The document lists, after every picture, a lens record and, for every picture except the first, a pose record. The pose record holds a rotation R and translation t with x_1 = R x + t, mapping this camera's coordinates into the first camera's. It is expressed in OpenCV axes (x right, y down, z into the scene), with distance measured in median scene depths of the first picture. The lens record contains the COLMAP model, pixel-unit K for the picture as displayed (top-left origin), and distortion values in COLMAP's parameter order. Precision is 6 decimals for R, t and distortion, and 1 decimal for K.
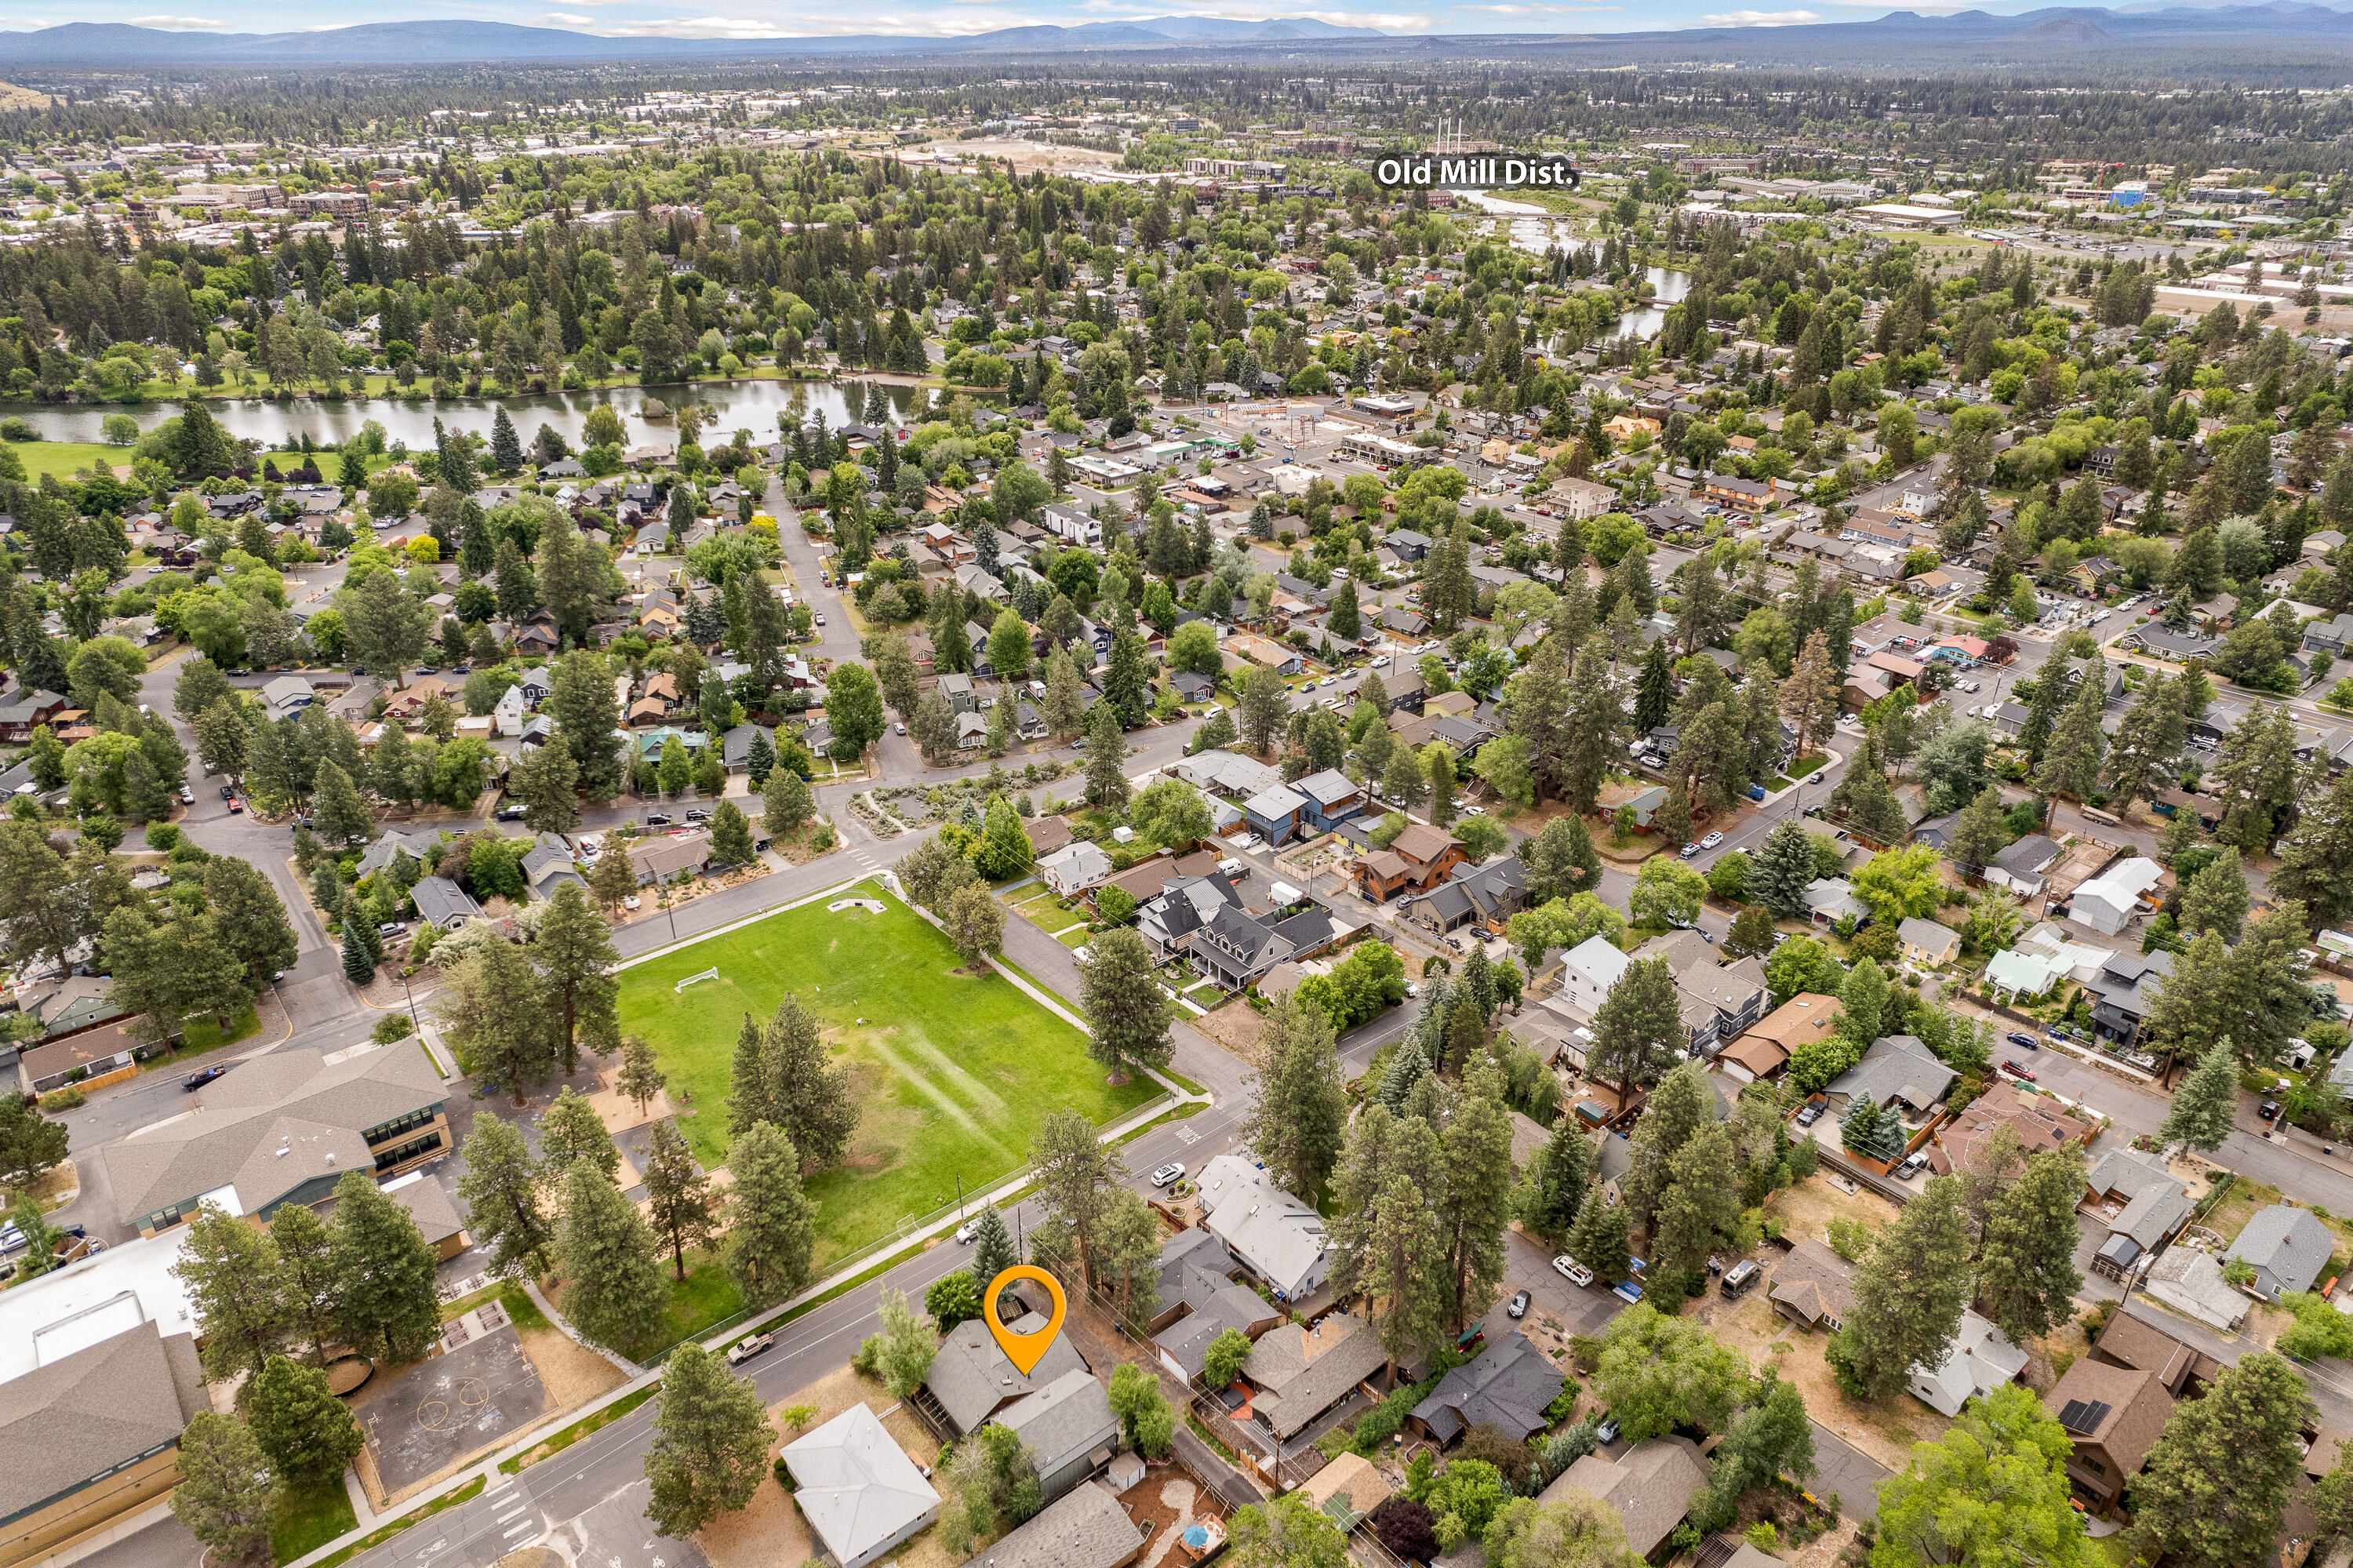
lens RADIAL K [[1490.8, 0, 1178.8], [0, 1490.8, 779.8], [0, 0, 1]] dist [-0.068992, 0.059245]
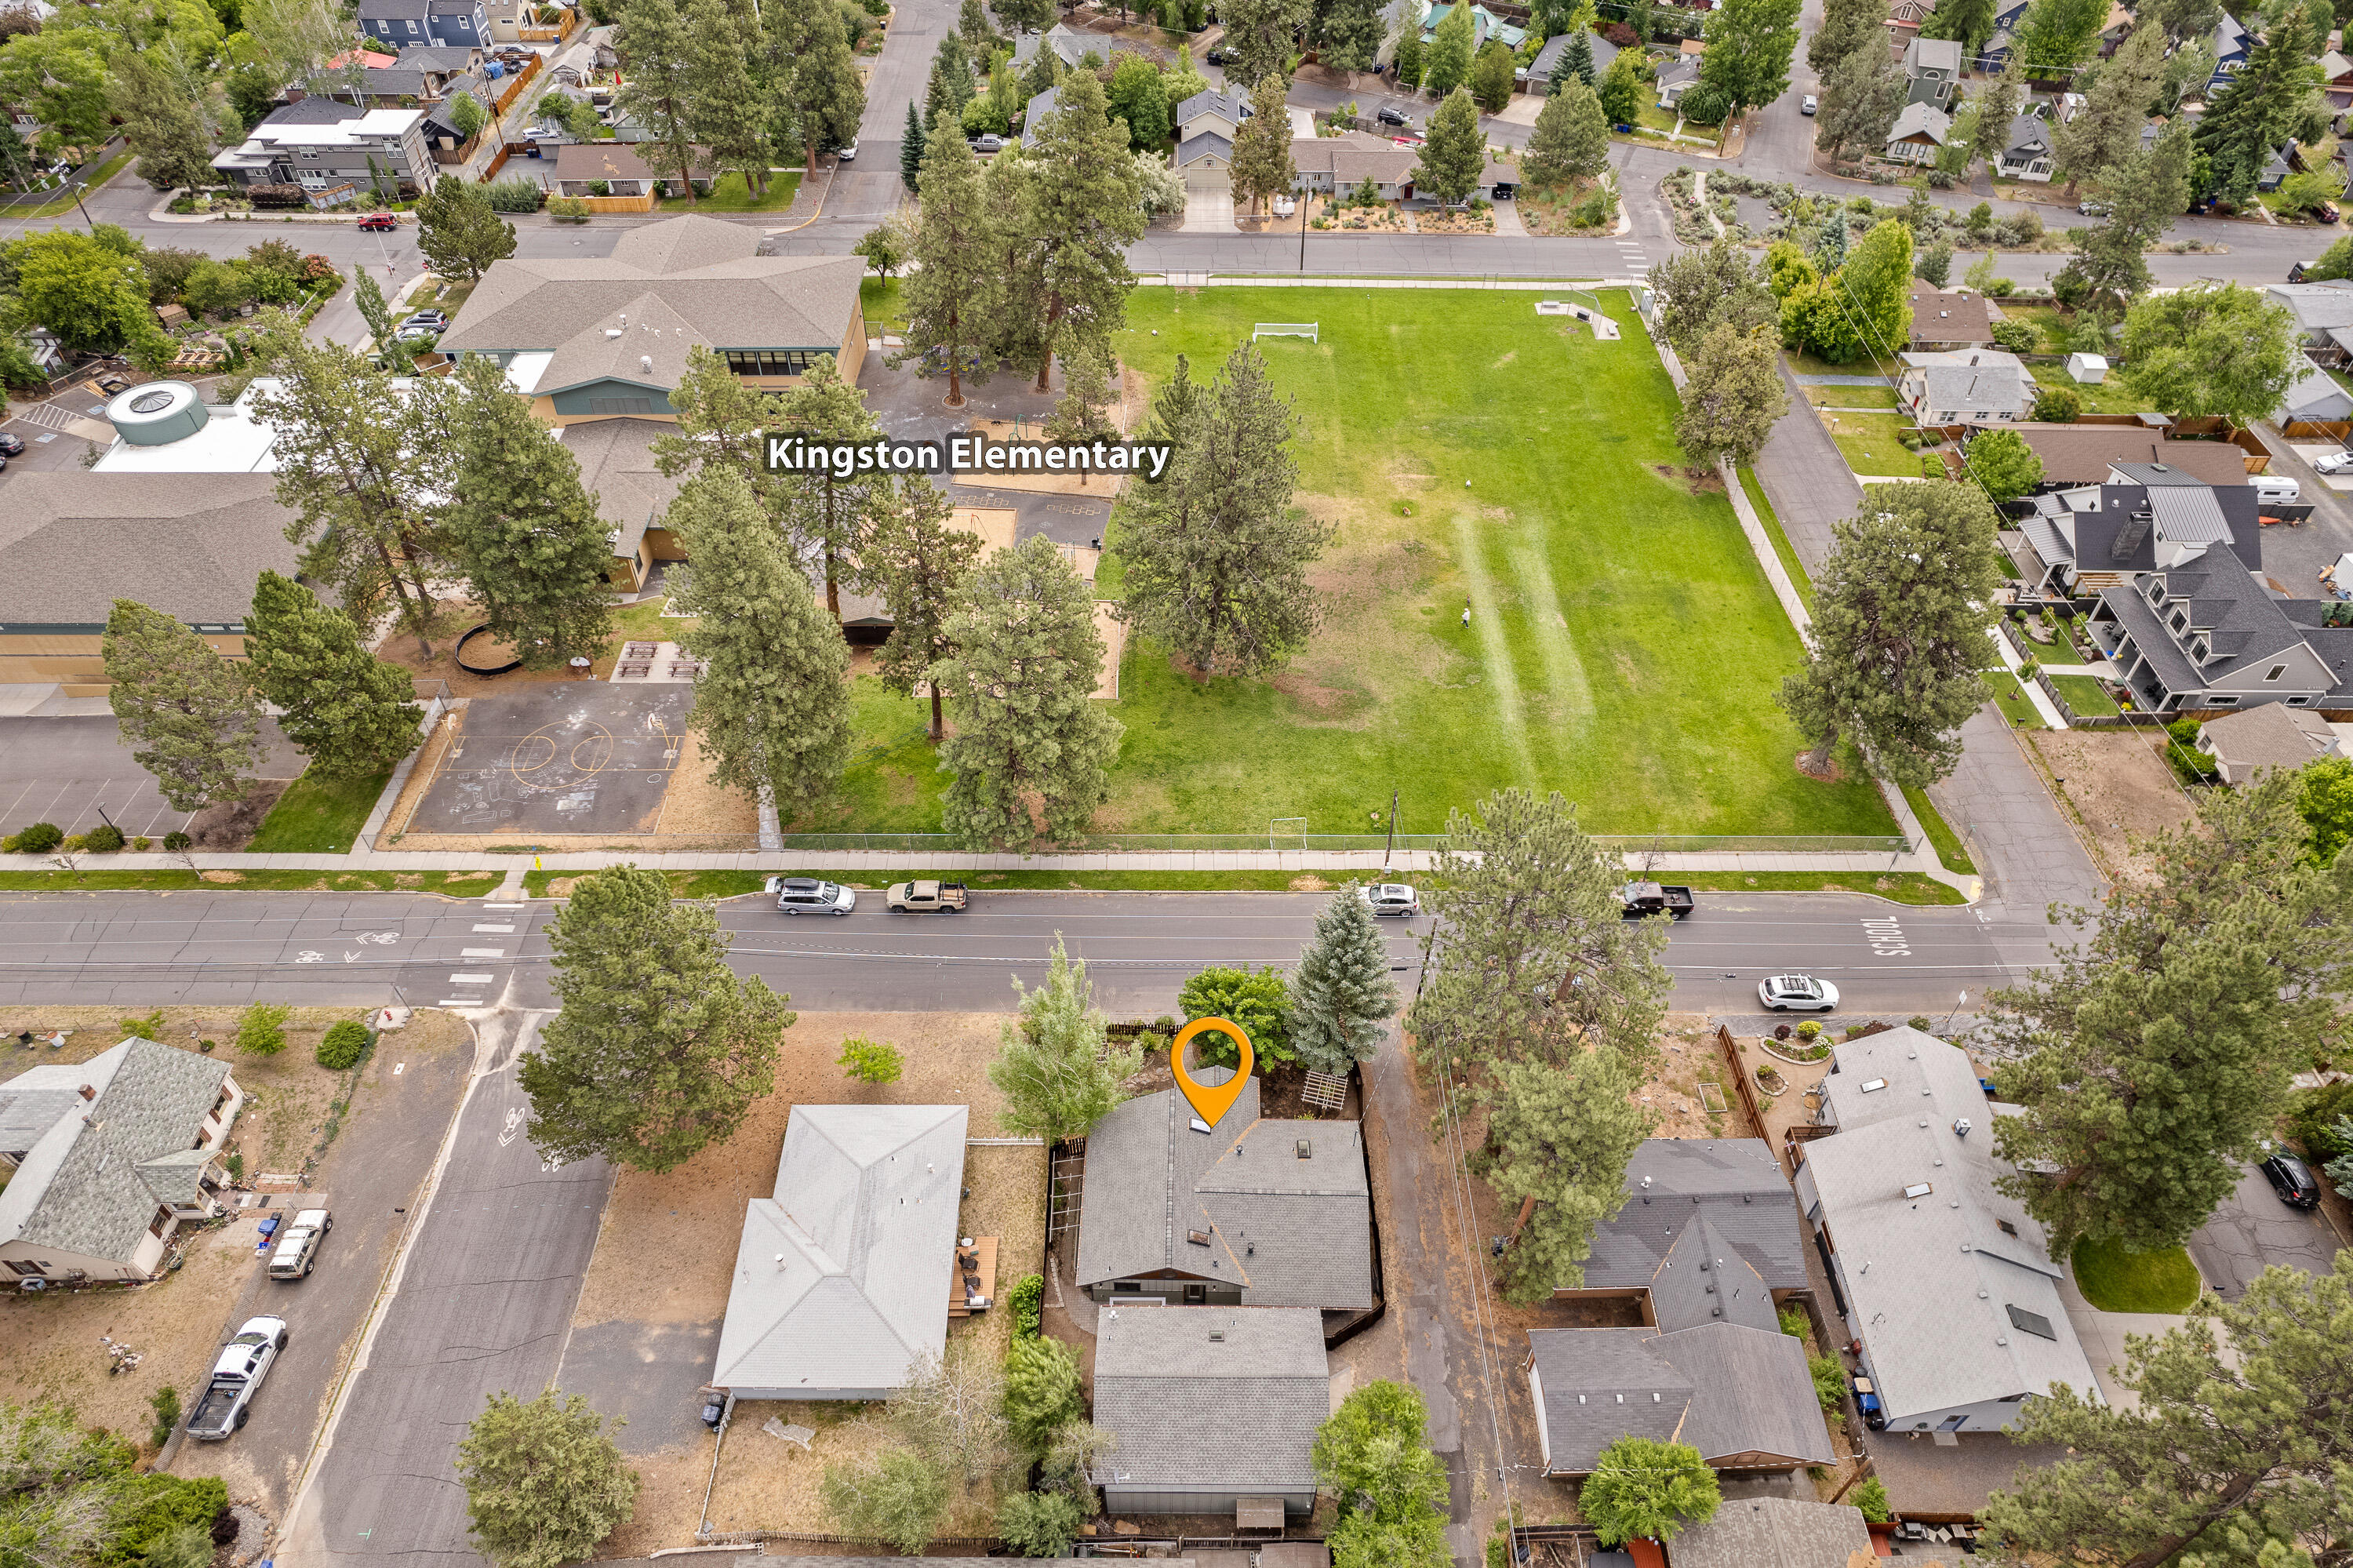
lens RADIAL K [[1490.8, 0, 1178.8], [0, 1490.8, 779.8], [0, 0, 1]] dist [-0.068992, 0.059245]
pose [[0.770636, 0.460157, -0.440881, 0.011081], [-0.290281, 0.869348, 0.399963, 0.048124], [0.567325, -0.180247, 0.803526, 0.338120]]
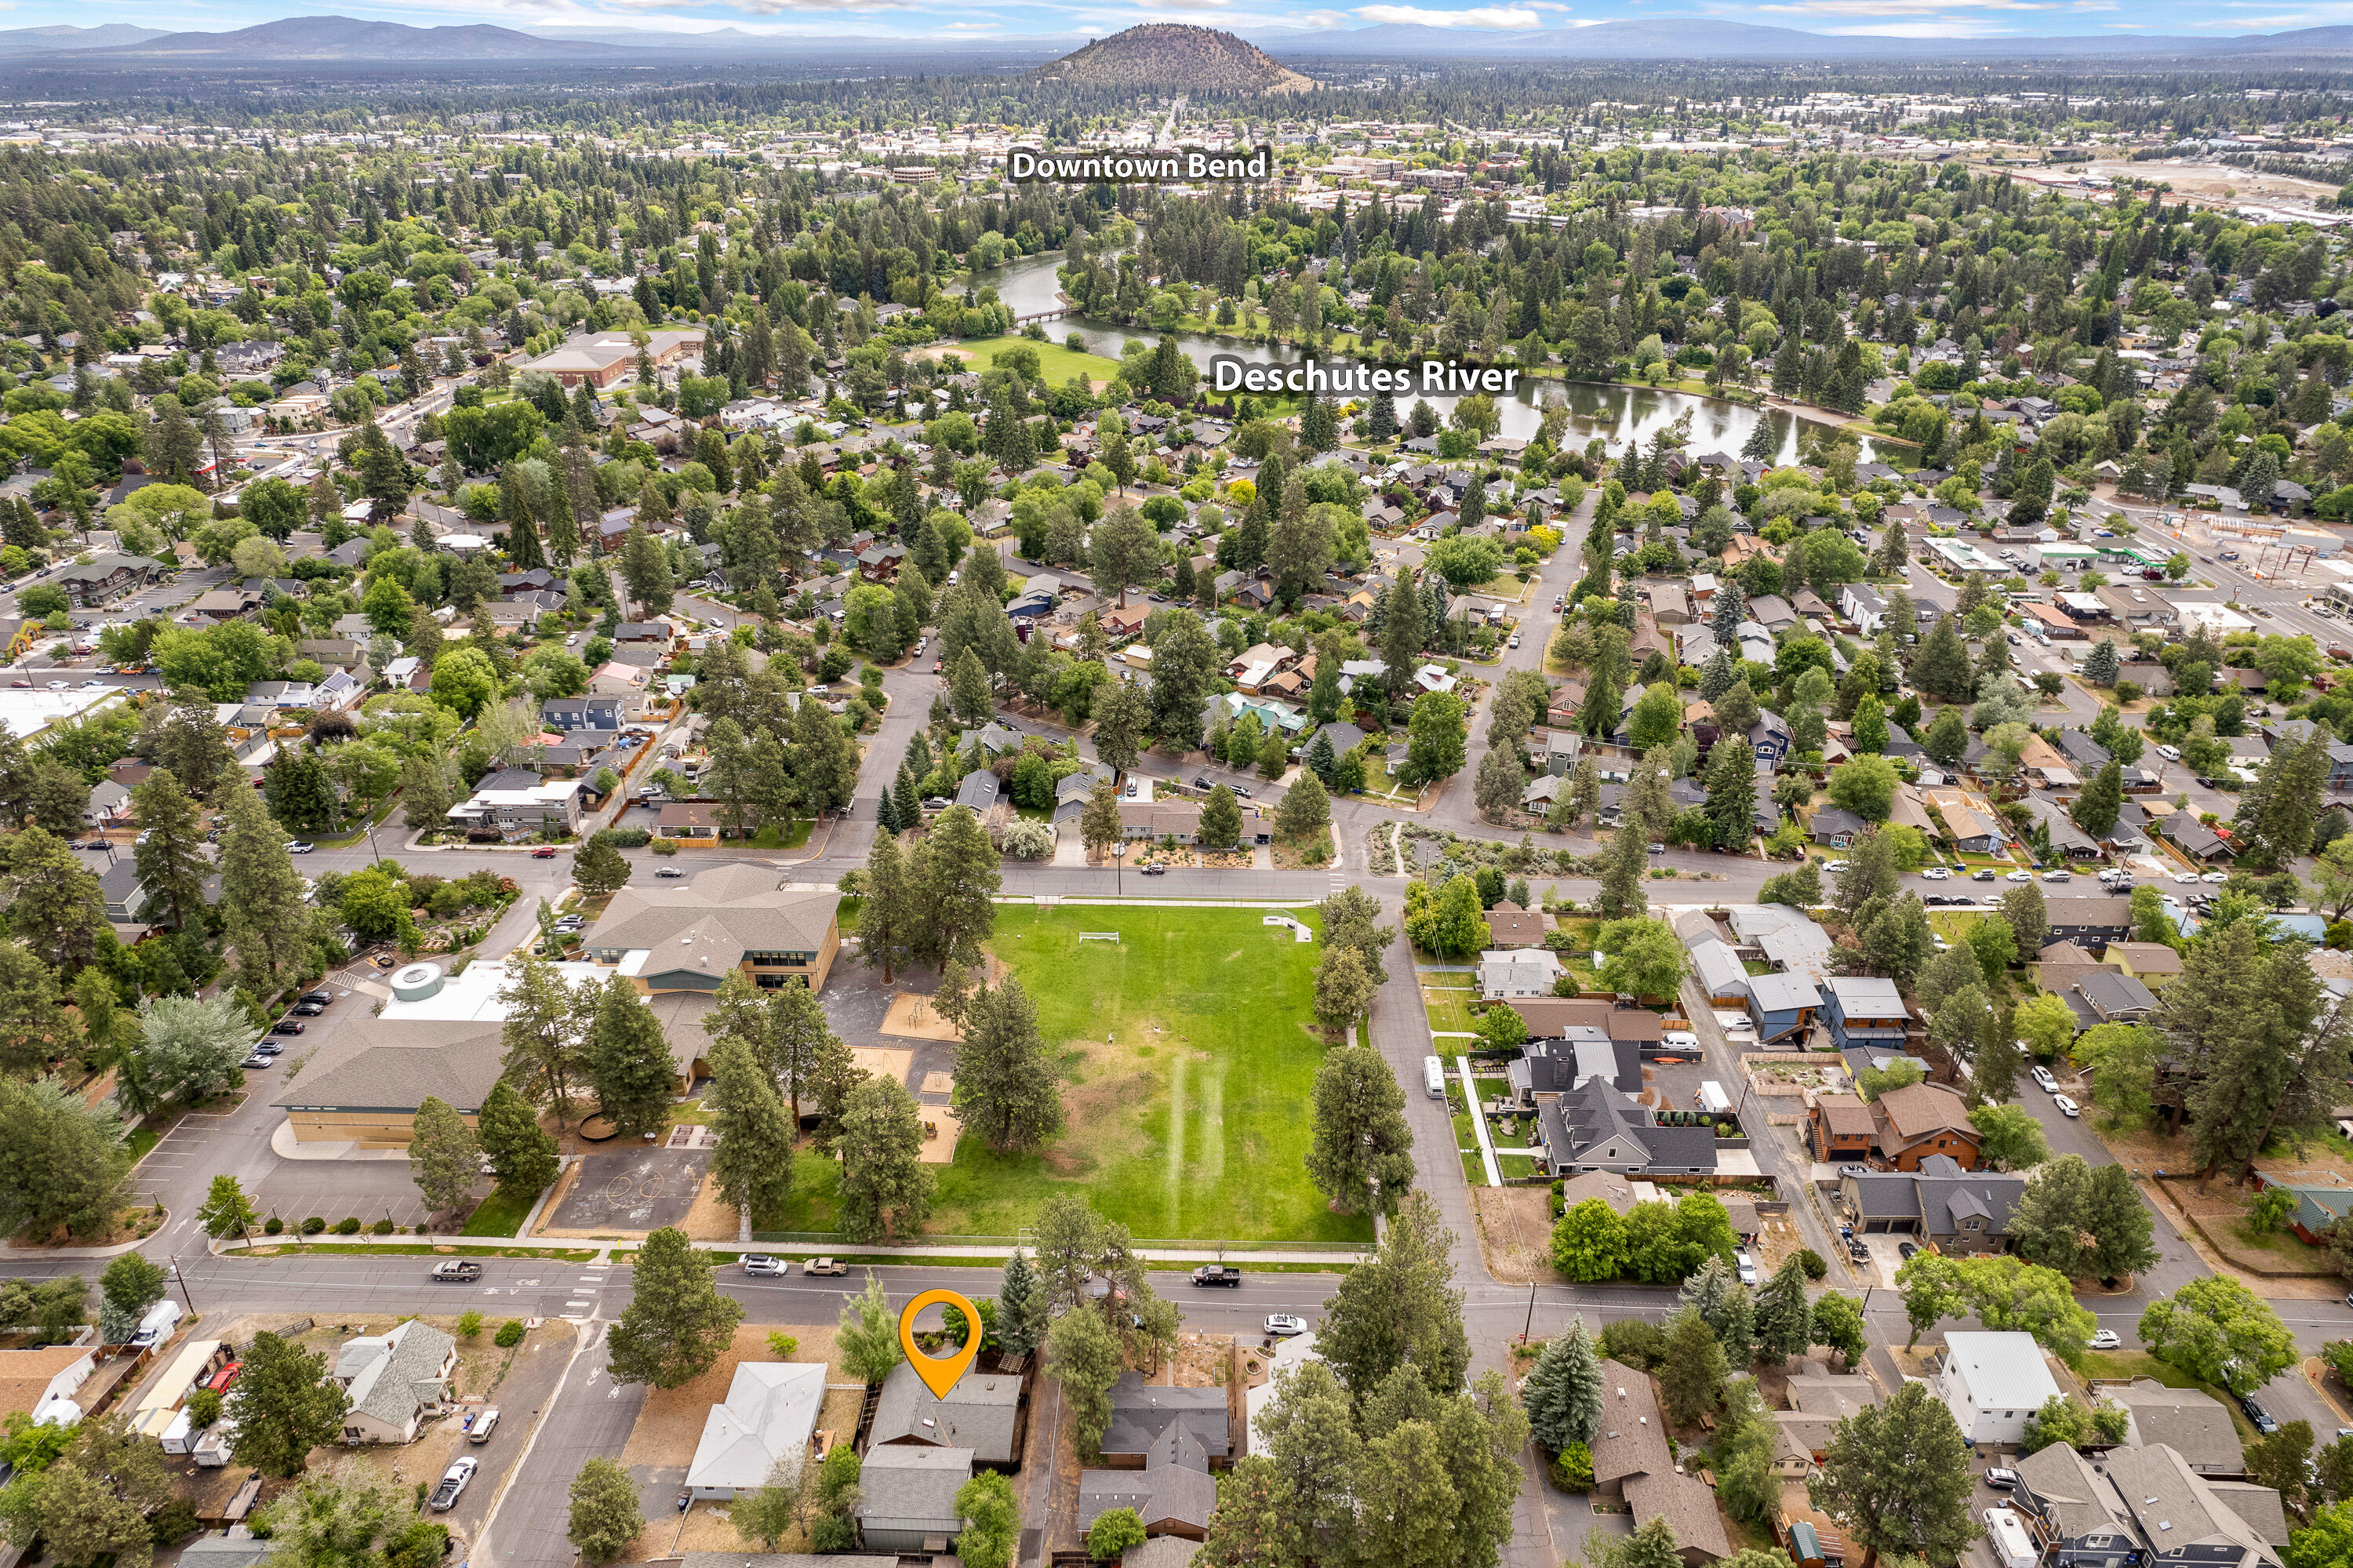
lens RADIAL K [[1485.3, 0, 1173.2], [0, 1485.3, 788.1], [0, 0, 1]] dist [-0.073969, 0.056819]
pose [[0.754936, 0.297810, -0.584278, 0.234564], [-0.293107, 0.950228, 0.105619, -0.072471], [0.586652, 0.091521, 0.804651, 0.148618]]
